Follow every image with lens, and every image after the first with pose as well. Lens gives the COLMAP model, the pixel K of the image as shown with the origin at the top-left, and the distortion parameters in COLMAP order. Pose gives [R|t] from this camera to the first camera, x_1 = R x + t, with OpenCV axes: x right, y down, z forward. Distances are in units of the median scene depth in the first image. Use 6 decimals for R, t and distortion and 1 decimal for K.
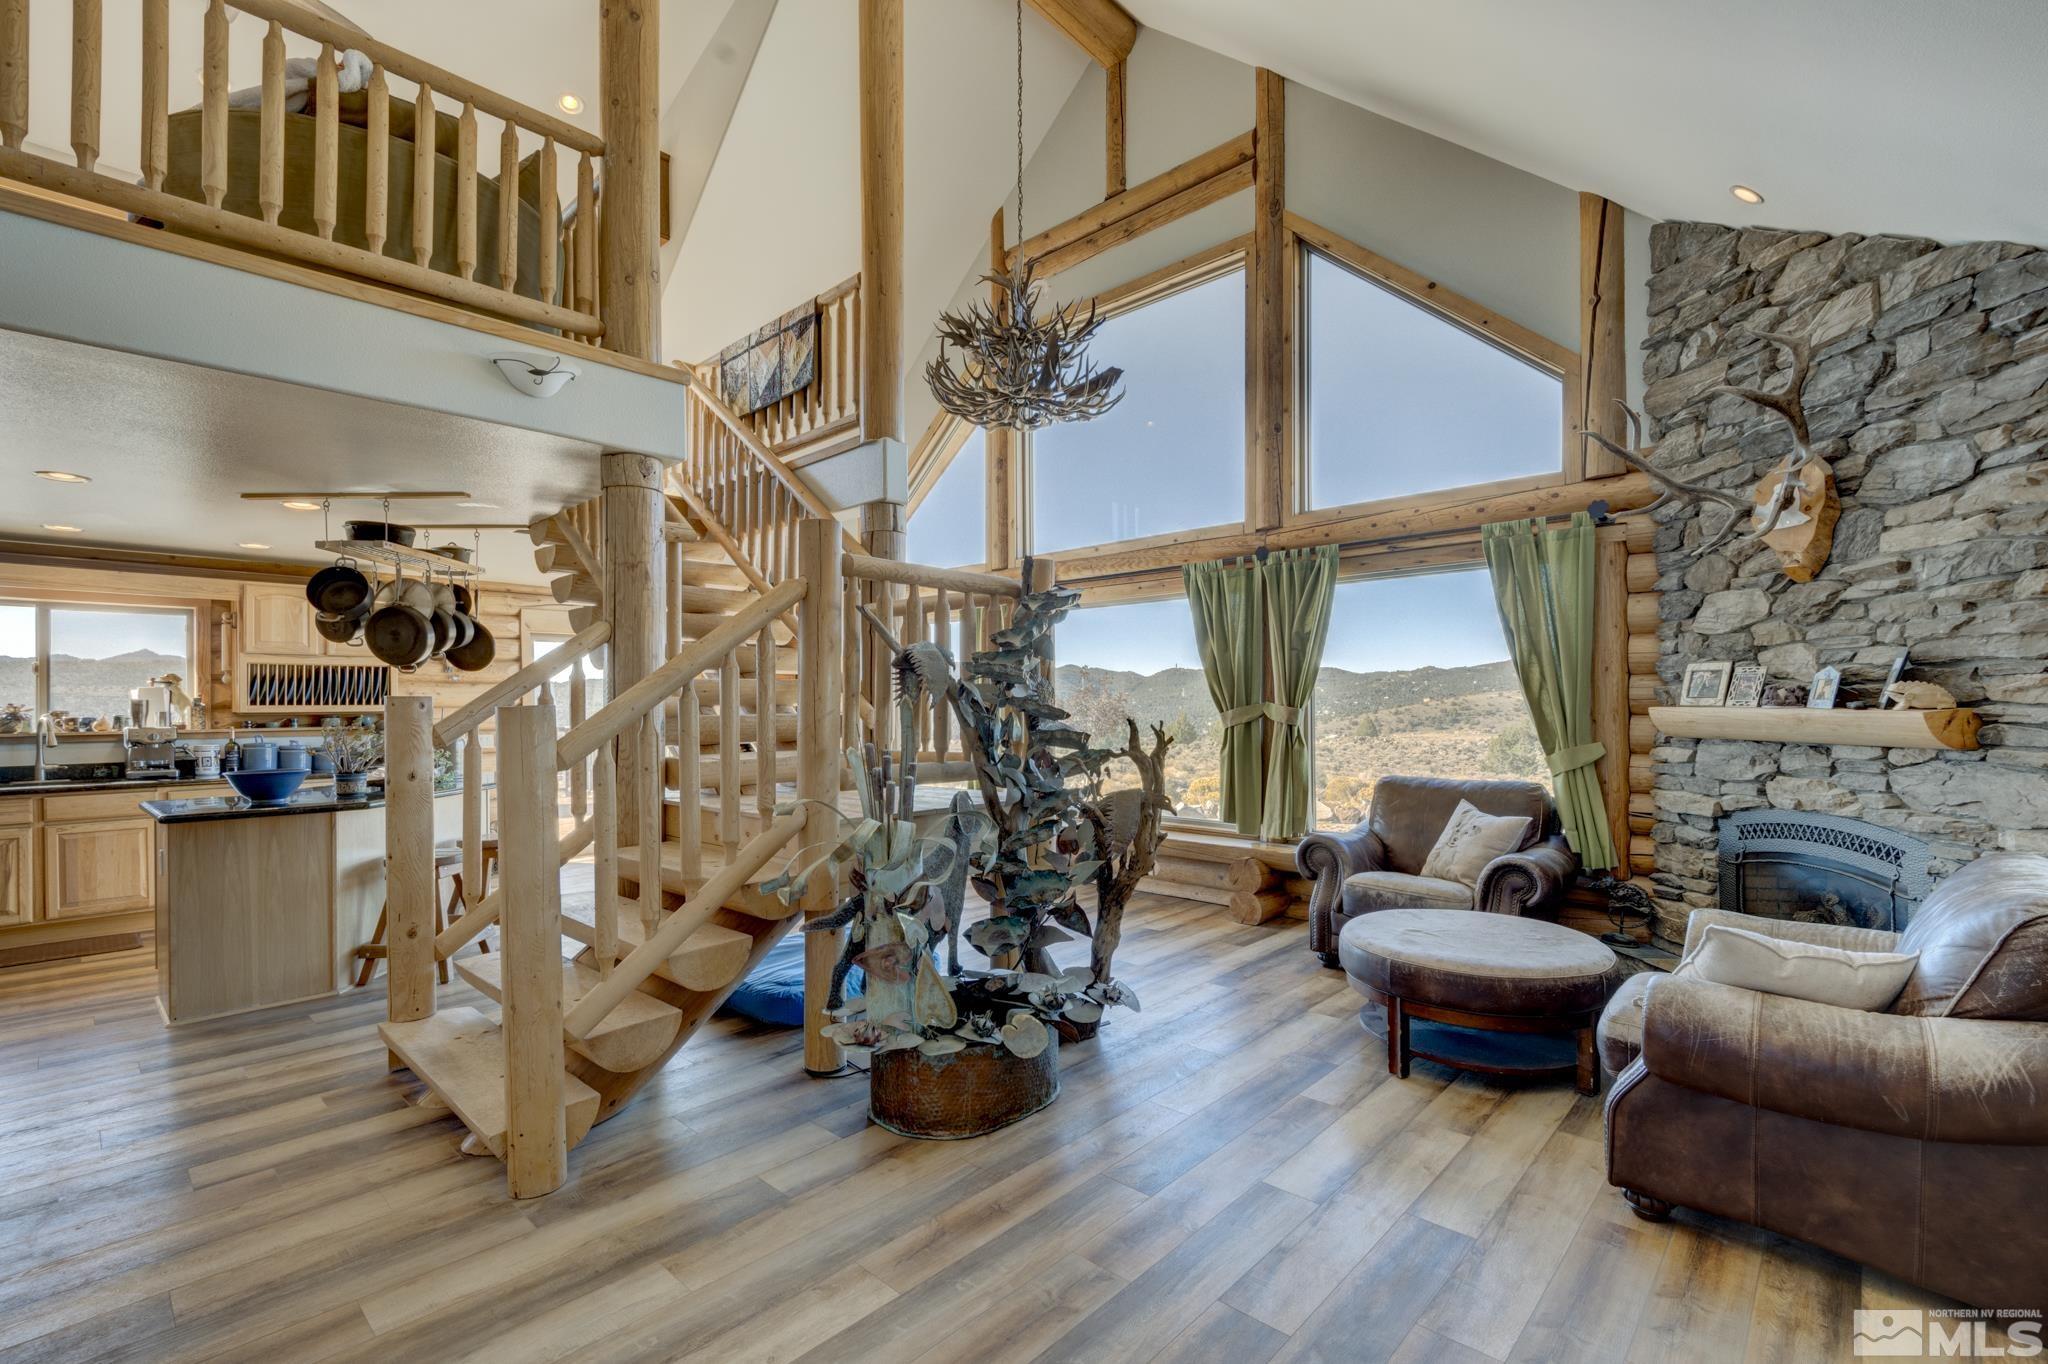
lens RADIAL K [[909.3, 0, 1022.1], [0, 909.3, 692.6], [0, 0, 1]] dist [-0.013160, -0.000361]
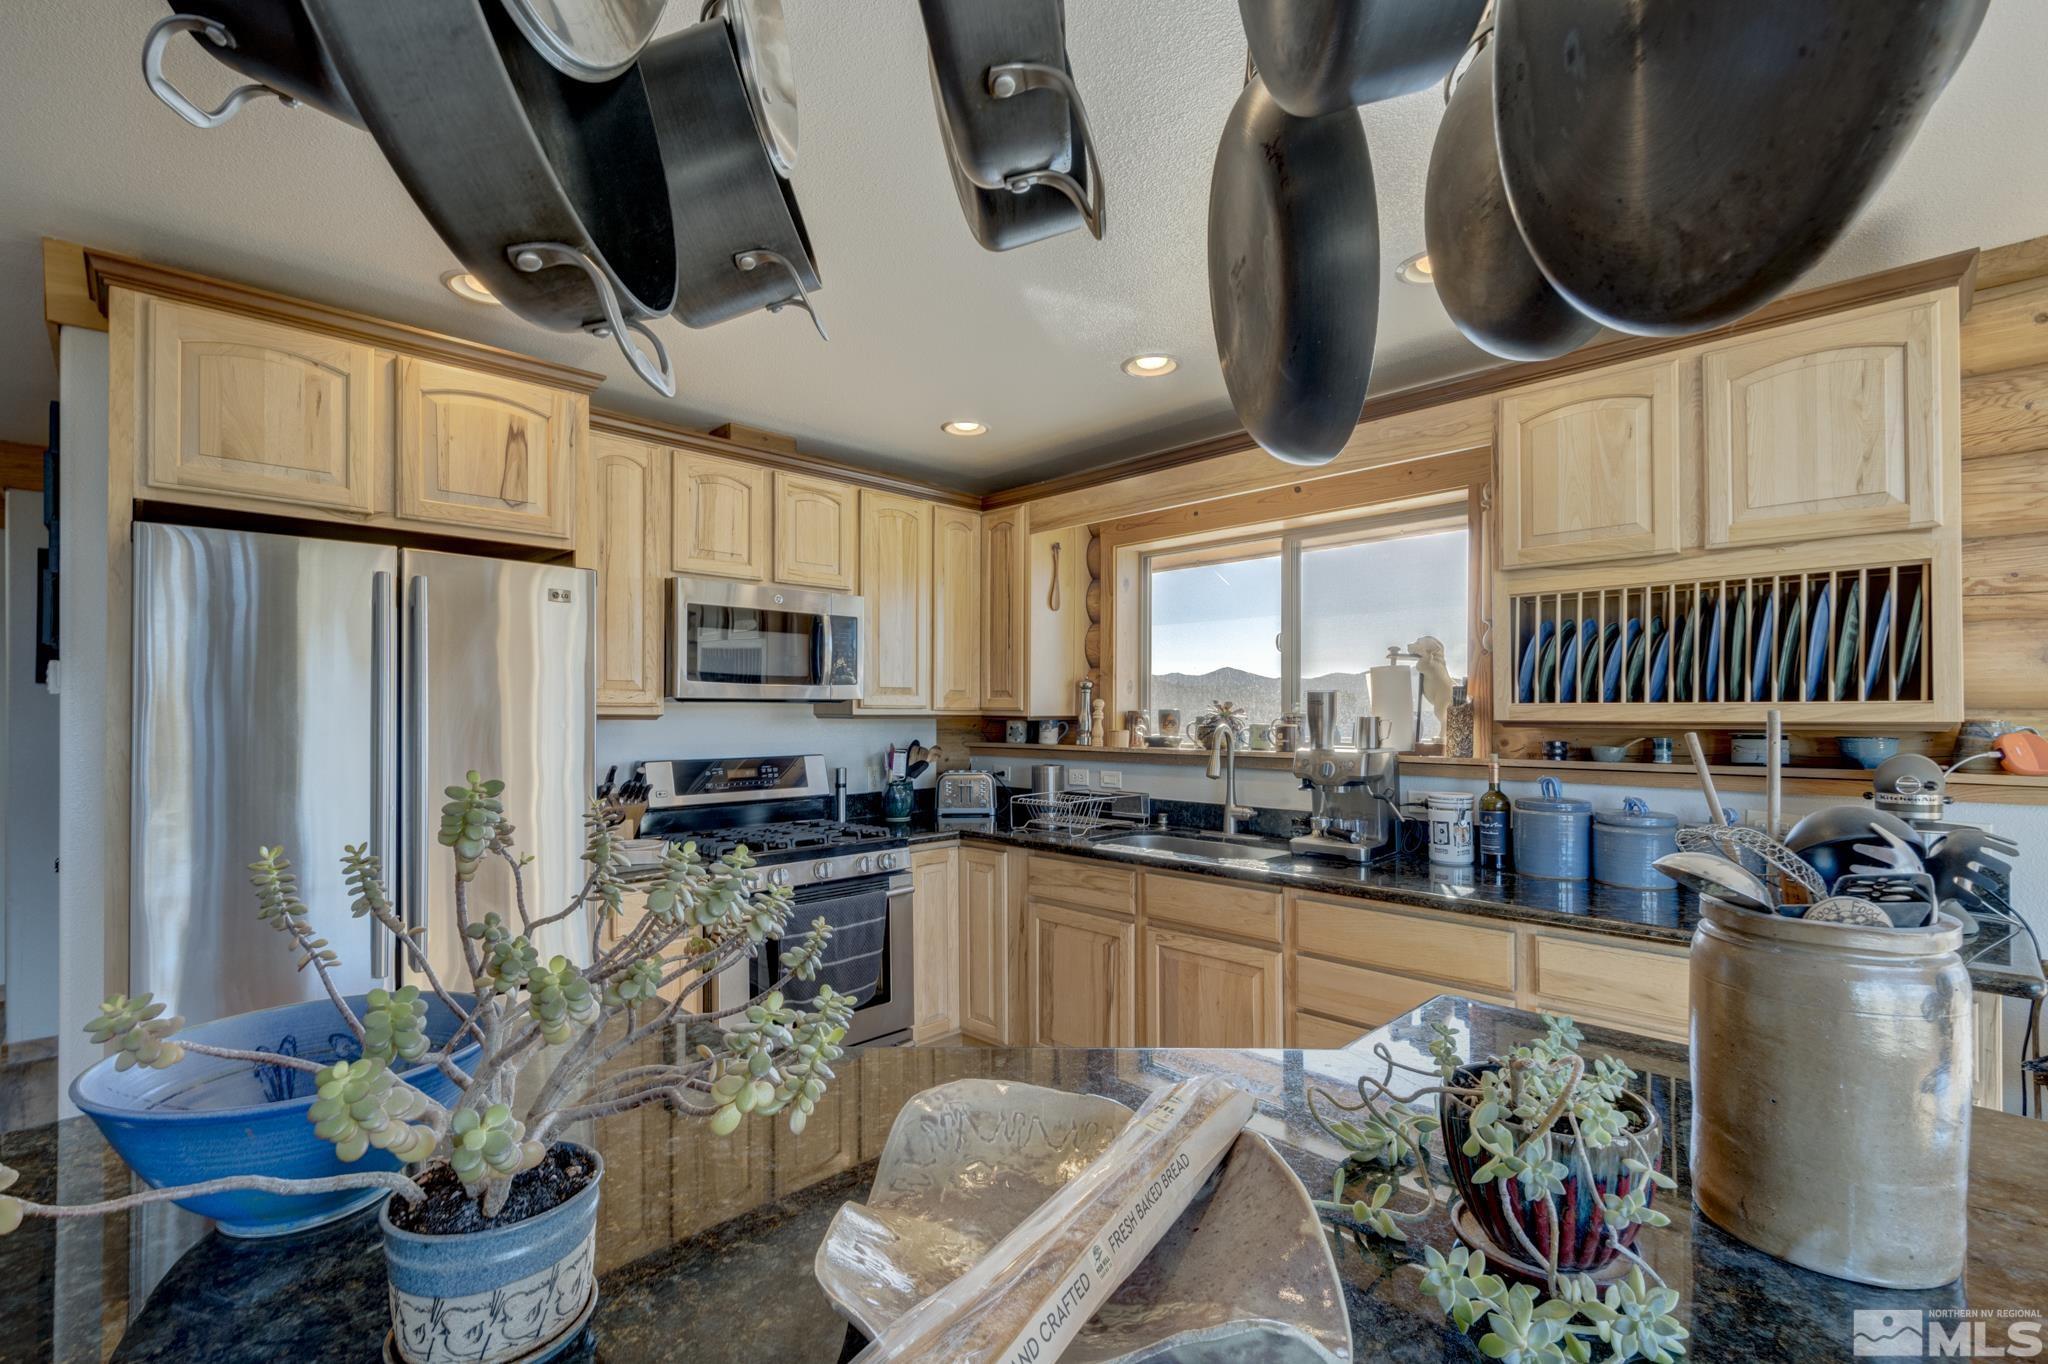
lens RADIAL K [[909.3, 0, 1022.1], [0, 909.3, 701.7], [0, 0, 1]] dist [-0.013160, -0.000361]
pose [[-0.040813, -0.004613, -0.999156, -0.438223], [0.003323, 0.999983, -0.004753, 0.014789], [0.999161, -0.003514, -0.040797, 0.770559]]
